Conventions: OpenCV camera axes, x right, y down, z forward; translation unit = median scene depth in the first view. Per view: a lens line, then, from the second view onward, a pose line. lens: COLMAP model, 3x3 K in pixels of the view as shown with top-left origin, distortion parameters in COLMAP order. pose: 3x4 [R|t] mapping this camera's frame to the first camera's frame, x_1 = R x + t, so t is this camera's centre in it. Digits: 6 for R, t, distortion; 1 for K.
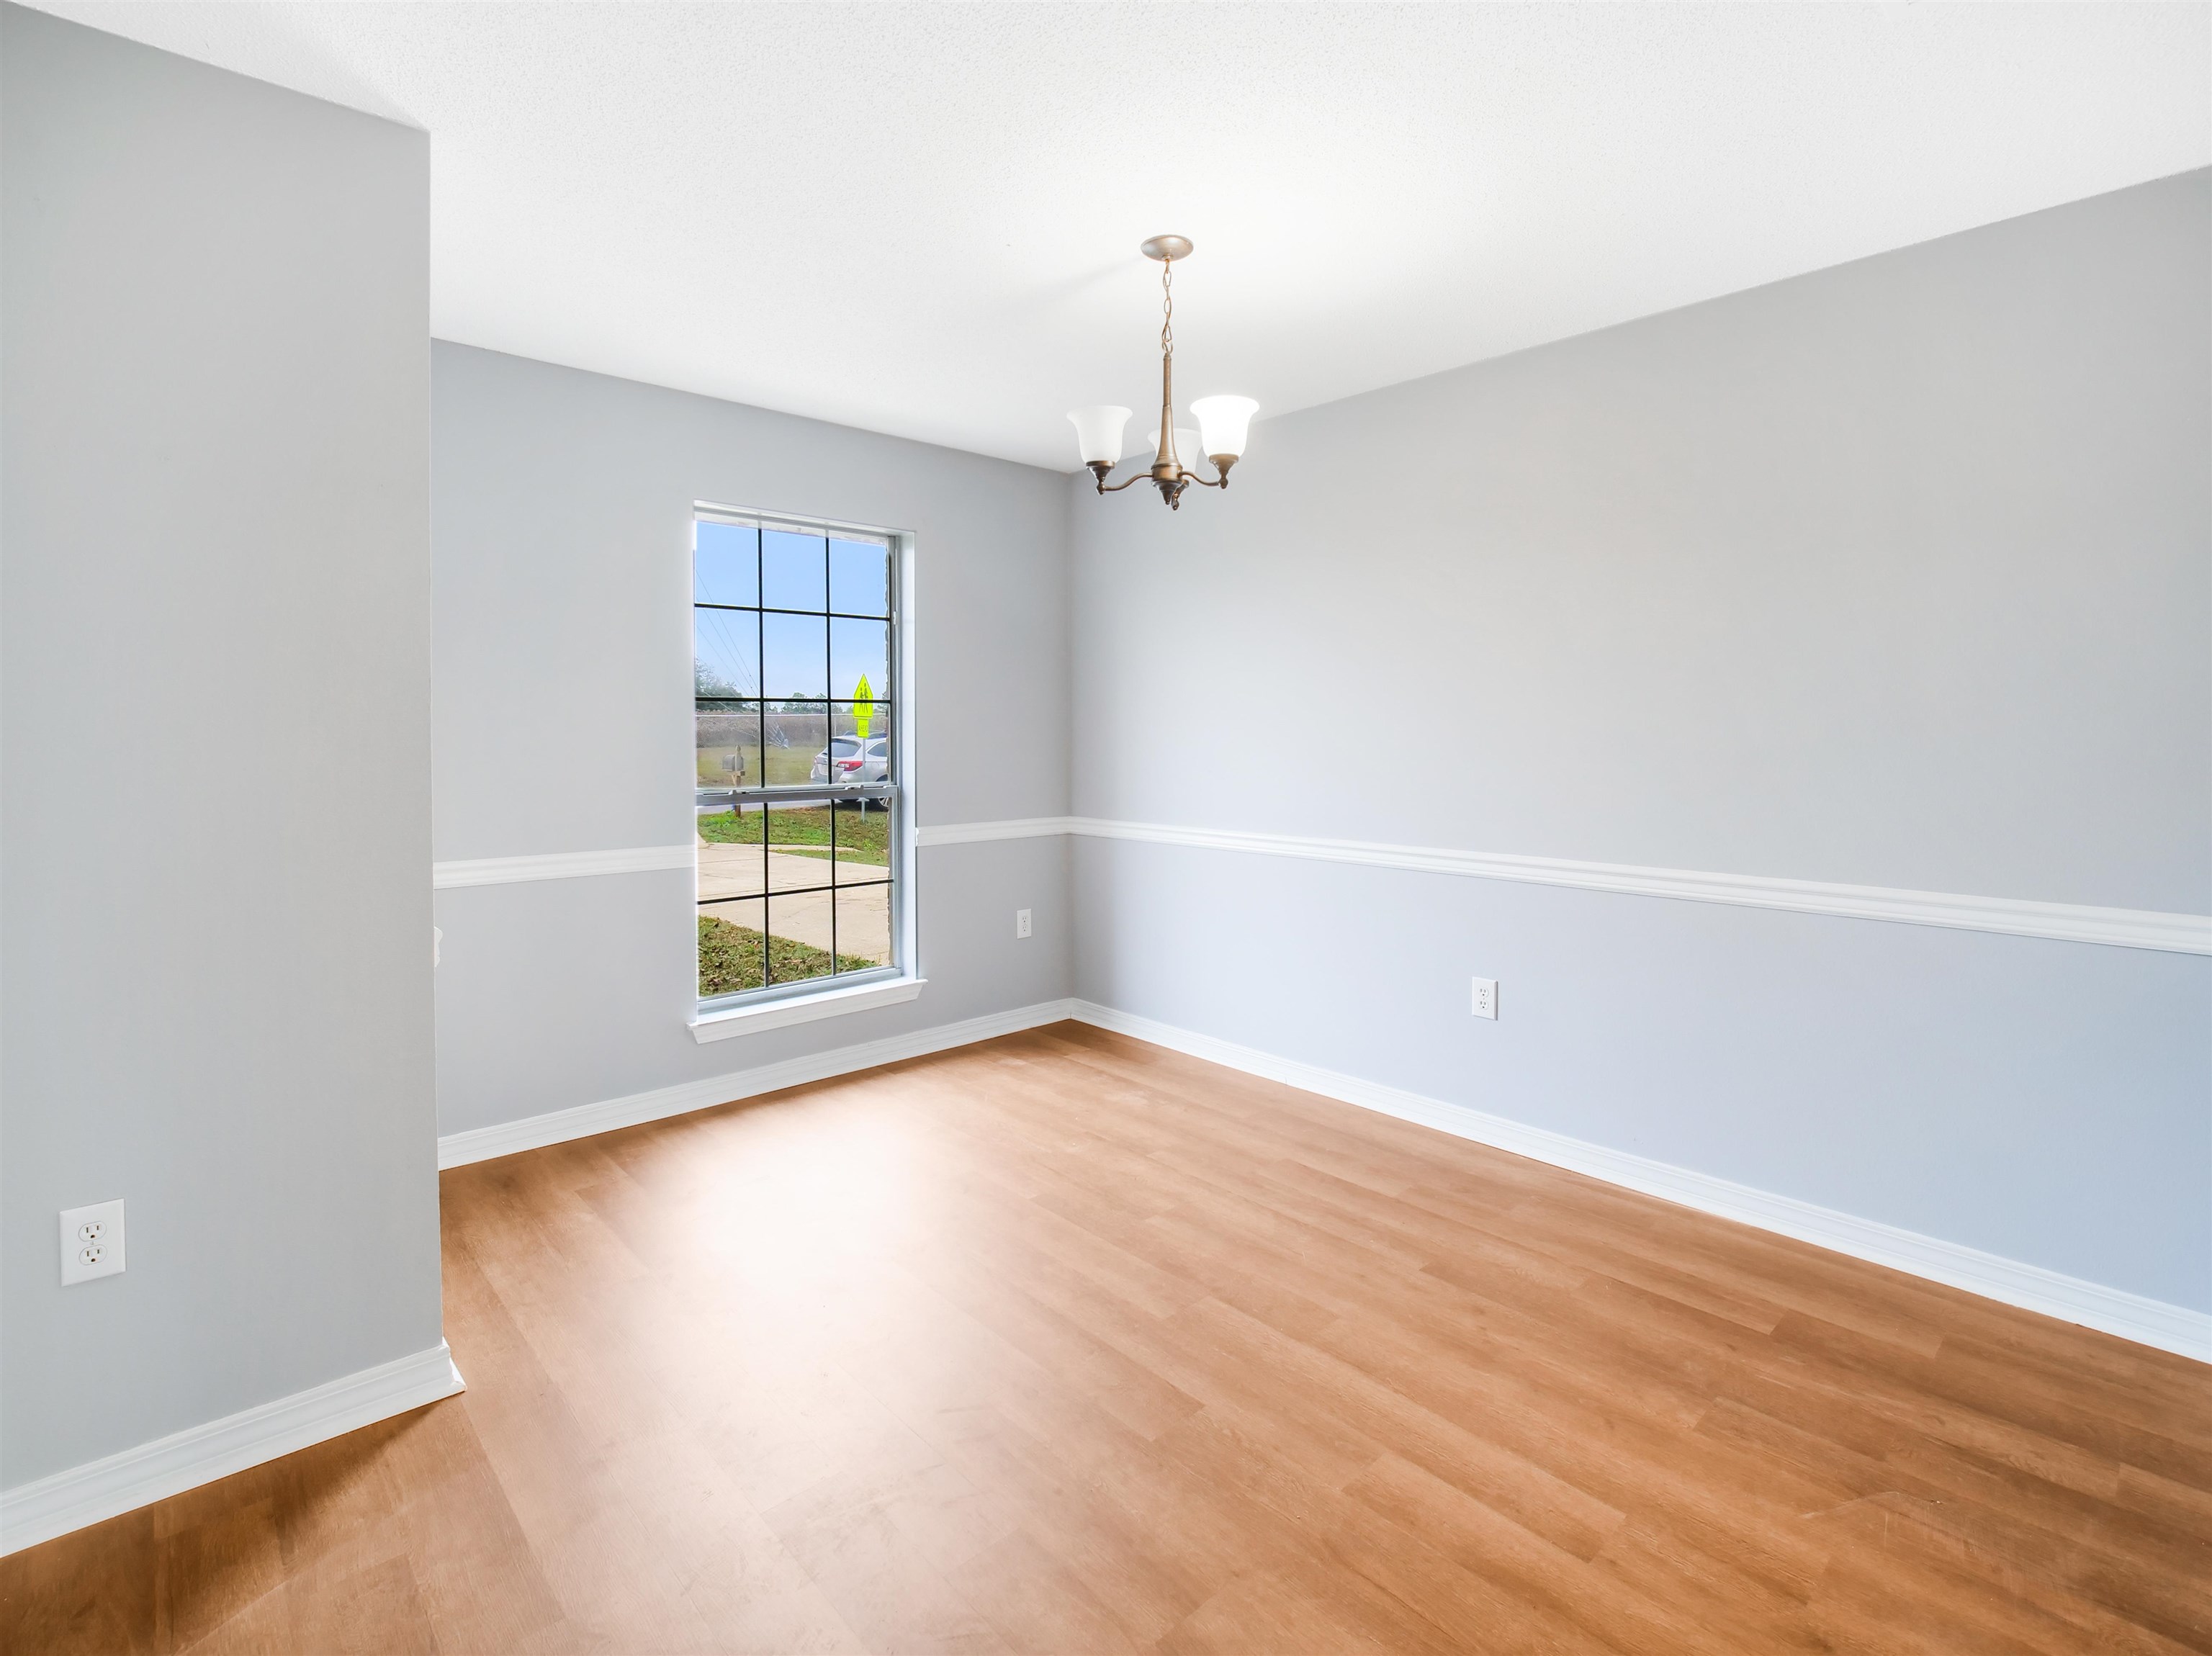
lens RADIAL K [[1043.0, 0, 1015.1], [0, 1043.0, 740.0], [0, 0, 1]] dist [0.018366, 0.000085]
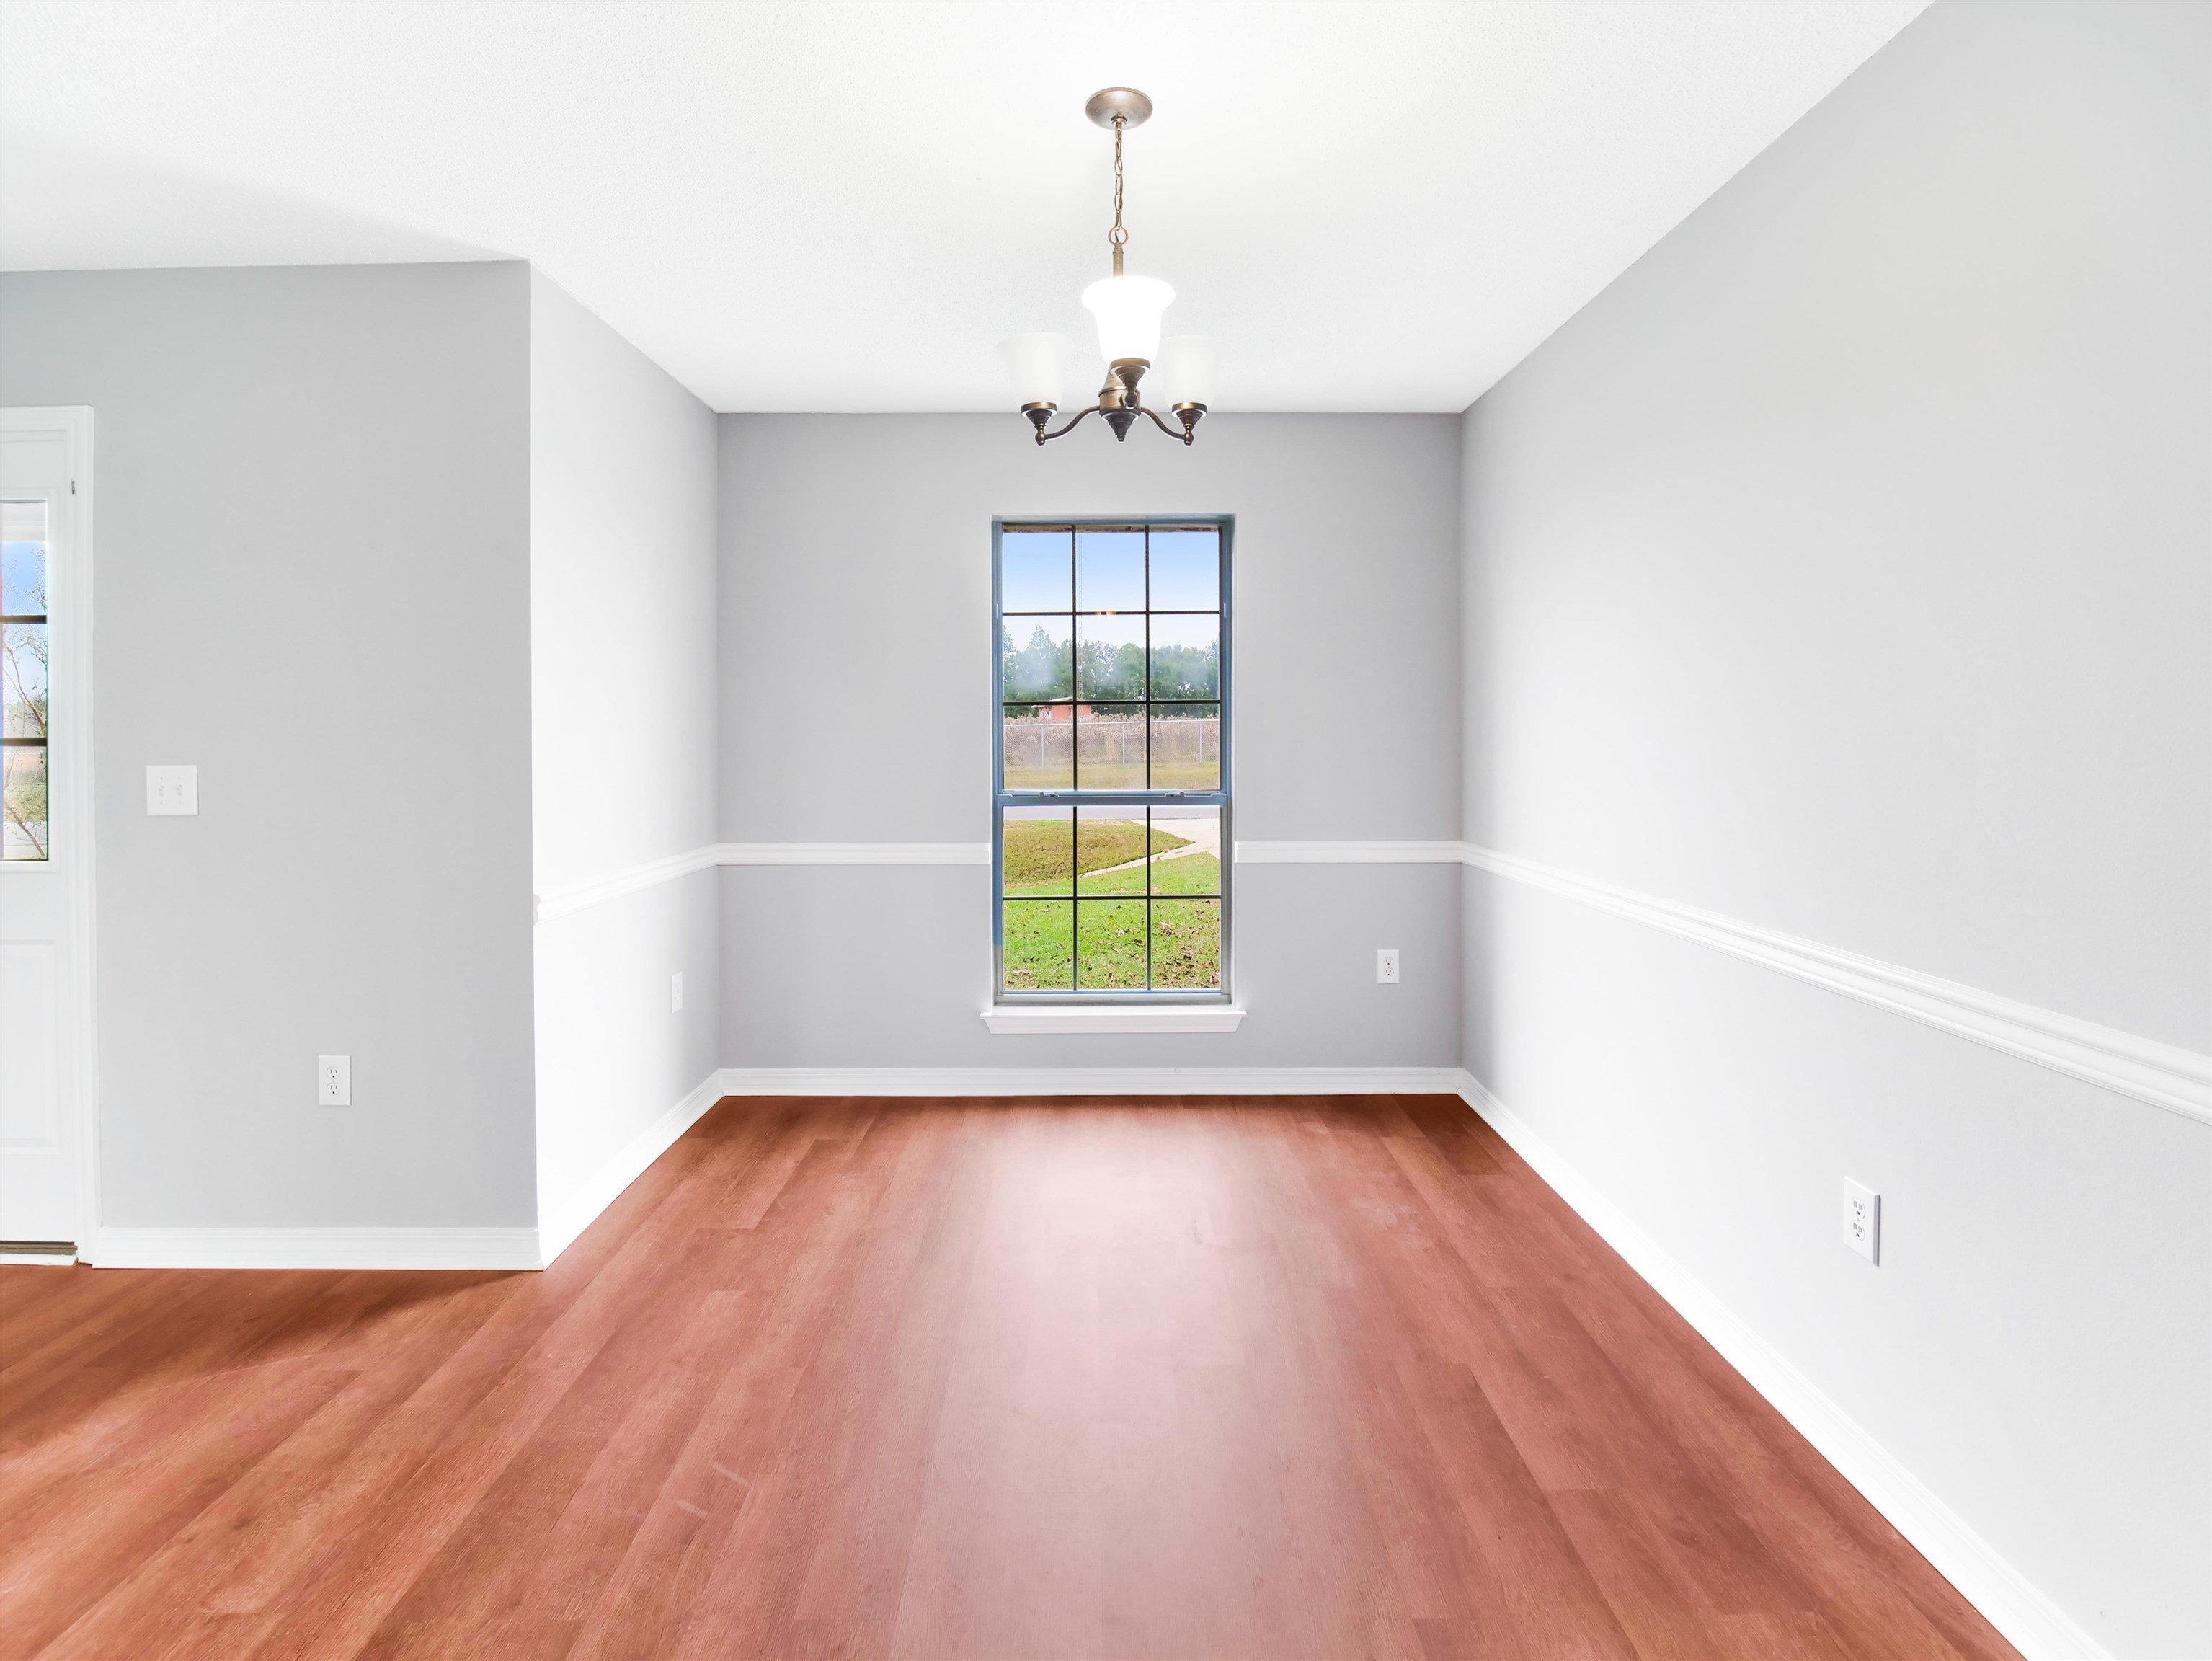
lens RADIAL K [[1003.6, 0, 1101.8], [0, 1003.6, 742.1], [0, 0, 1]] dist [-0.002182, 0.000509]
pose [[0.771711, 0.006599, -0.635939, 0.422731], [-0.004765, 0.999978, 0.004594, -0.006183], [0.635955, -0.000515, 0.771726, 0.298927]]
